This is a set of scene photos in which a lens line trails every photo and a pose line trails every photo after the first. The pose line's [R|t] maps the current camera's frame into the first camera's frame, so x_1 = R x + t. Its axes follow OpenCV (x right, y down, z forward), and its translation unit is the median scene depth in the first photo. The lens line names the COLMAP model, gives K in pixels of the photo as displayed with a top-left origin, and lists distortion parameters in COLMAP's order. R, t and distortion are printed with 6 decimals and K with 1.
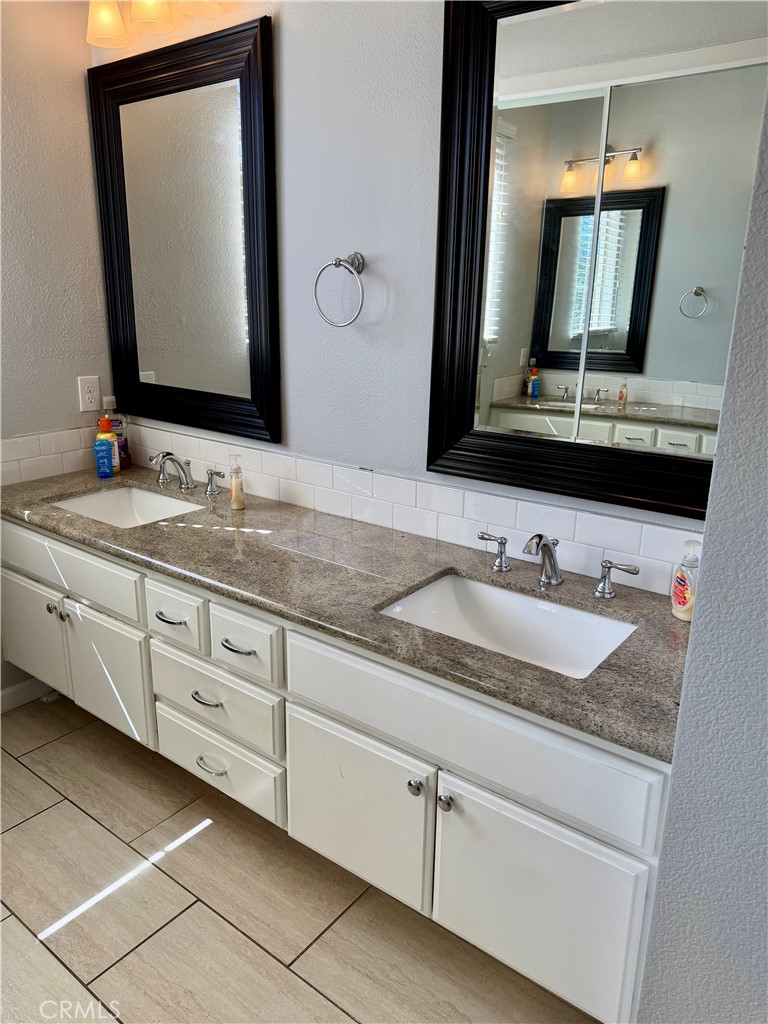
lens RADIAL K [[717.8, 0, 386.0], [0, 717.8, 510.6], [0, 0, 1]] dist [0.005277, 0.002143]
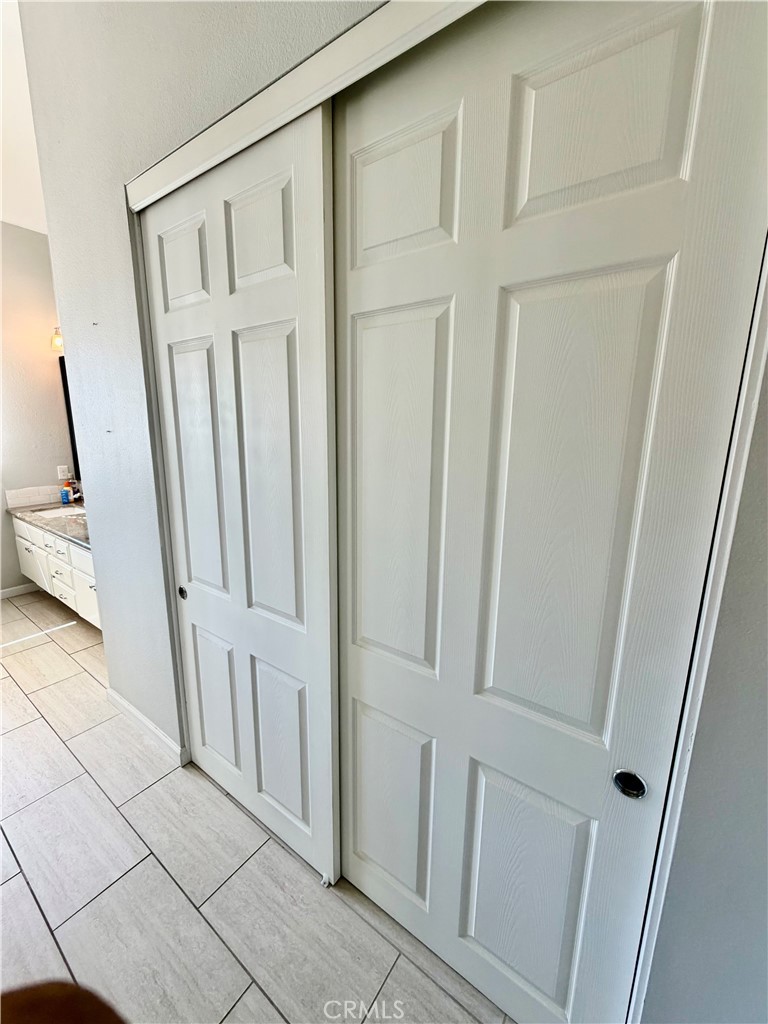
lens RADIAL K [[406.7, 0, 380.9], [0, 406.7, 509.9], [0, 0, 1]] dist [-0.001799, -0.000104]
pose [[0.999772, -0.013064, 0.016876, 0.860376], [0.014279, 0.997157, -0.073993, 0.119503], [-0.015861, 0.074217, 0.997116, -0.585267]]
